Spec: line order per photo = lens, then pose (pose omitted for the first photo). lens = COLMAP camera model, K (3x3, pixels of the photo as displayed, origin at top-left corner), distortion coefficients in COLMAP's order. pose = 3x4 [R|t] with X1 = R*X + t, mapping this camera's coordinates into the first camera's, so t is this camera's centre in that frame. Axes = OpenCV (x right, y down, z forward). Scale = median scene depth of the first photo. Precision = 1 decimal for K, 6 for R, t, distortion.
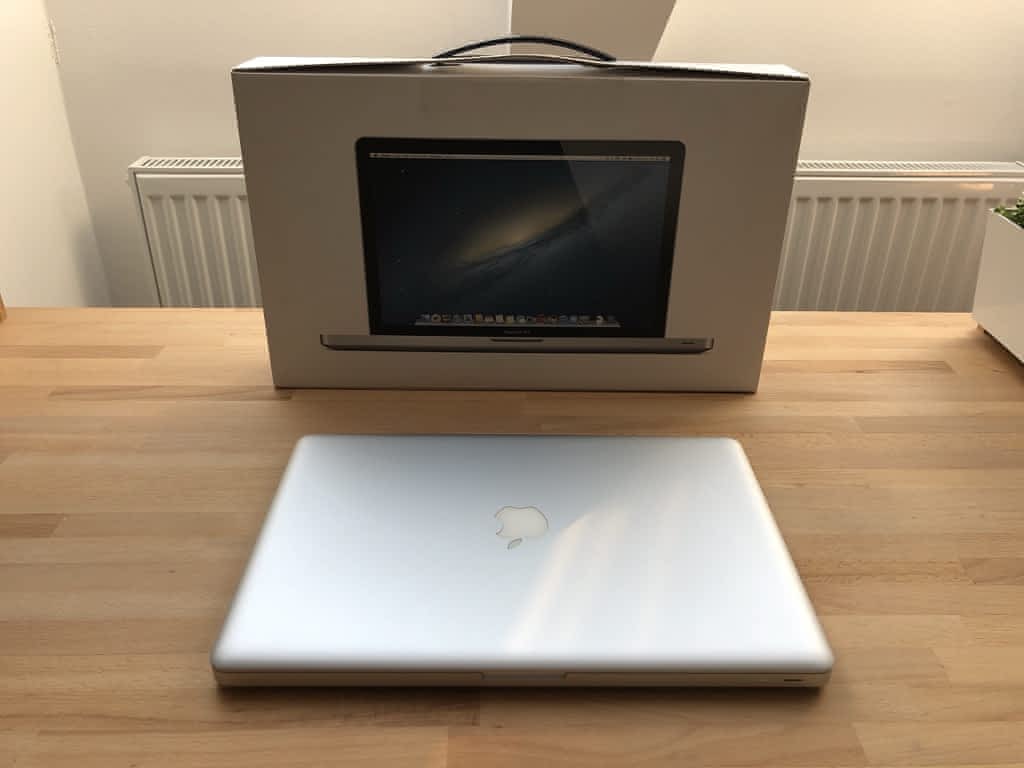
lens RADIAL K [[835.3, 0, 512.0], [0, 835.3, 384.0], [0, 0, 1]] dist [0.039719, -0.061967]
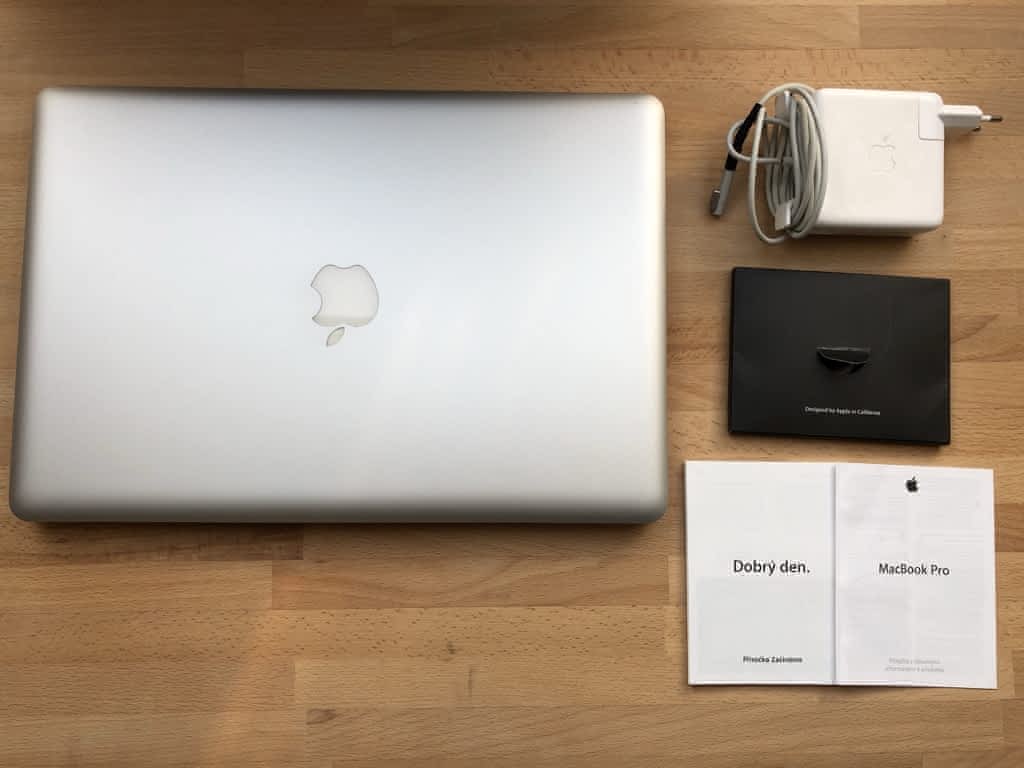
lens RADIAL K [[835.3, 0, 512.0], [0, 835.3, 384.0], [0, 0, 1]] dist [0.039719, -0.061967]
pose [[0.999953, 0.009589, 0.001075, 0.141518], [-0.006252, 0.559009, 0.829138, -0.373367], [0.007350, -0.829106, 0.559043, 0.401107]]
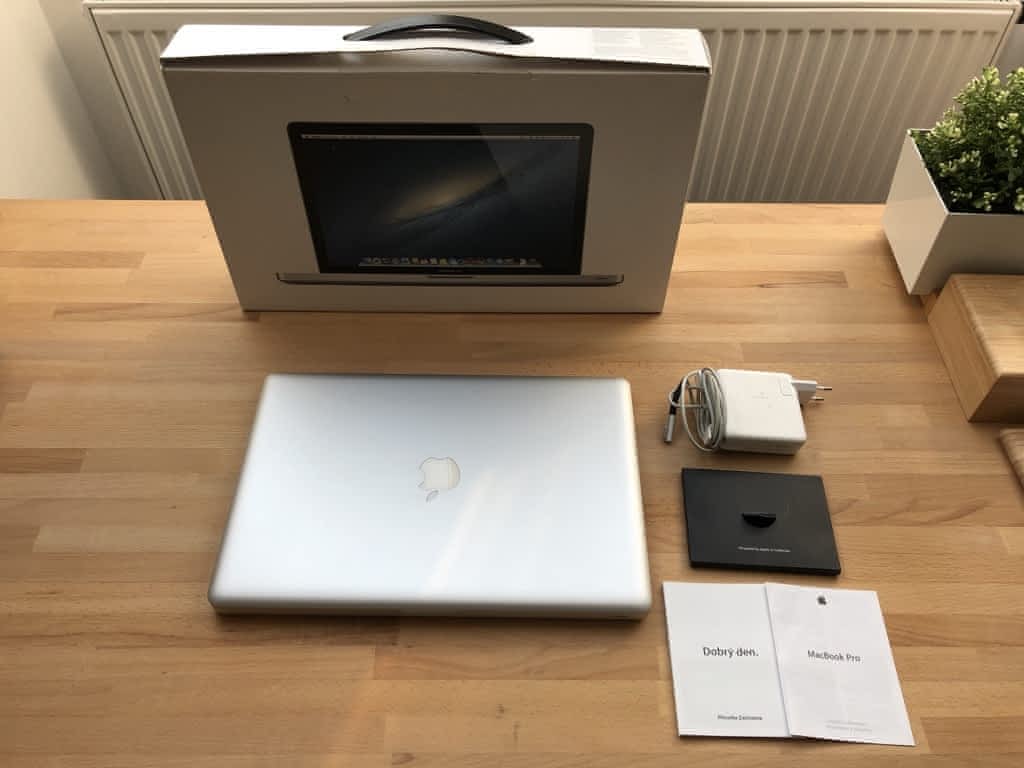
lens RADIAL K [[835.3, 0, 512.0], [0, 835.3, 384.0], [0, 0, 1]] dist [0.039719, -0.061967]
pose [[0.999744, 0.008059, -0.021135, 0.123614], [0.000322, 0.929215, 0.369540, -0.363256], [0.022617, -0.369452, 0.928974, -0.116283]]
